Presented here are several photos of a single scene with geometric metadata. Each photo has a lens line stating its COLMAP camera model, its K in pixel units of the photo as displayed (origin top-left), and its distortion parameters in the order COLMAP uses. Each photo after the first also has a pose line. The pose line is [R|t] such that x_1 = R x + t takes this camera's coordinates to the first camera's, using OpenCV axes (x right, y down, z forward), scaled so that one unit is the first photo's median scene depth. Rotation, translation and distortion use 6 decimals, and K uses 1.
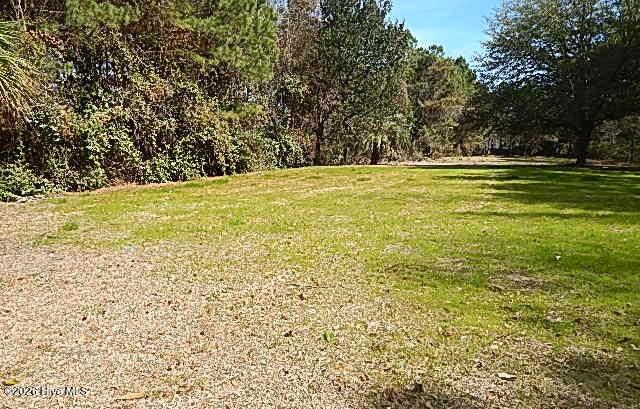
lens RADIAL K [[428.9, 0, 316.8], [0, 428.9, 226.7], [0, 0, 1]] dist [-0.010717, 0.002450]
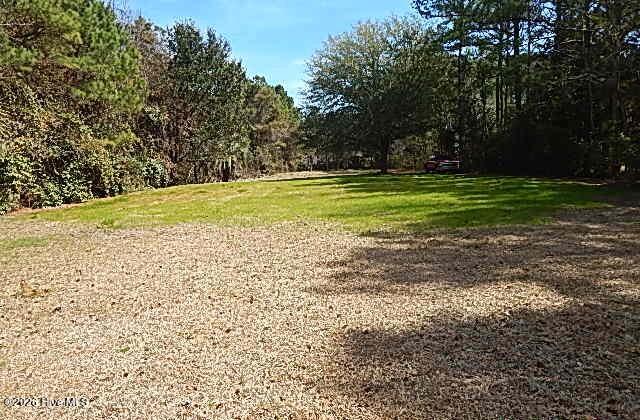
lens RADIAL K [[445.9, 0, 320.2], [0, 445.9, 210.2], [0, 0, 1]] dist [0.007996, 0.000009]
pose [[0.912126, -0.079302, 0.402167, -0.123126], [0.113847, 0.991518, -0.062693, 0.031720], [-0.393784, 0.102970, 0.913417, -0.167130]]
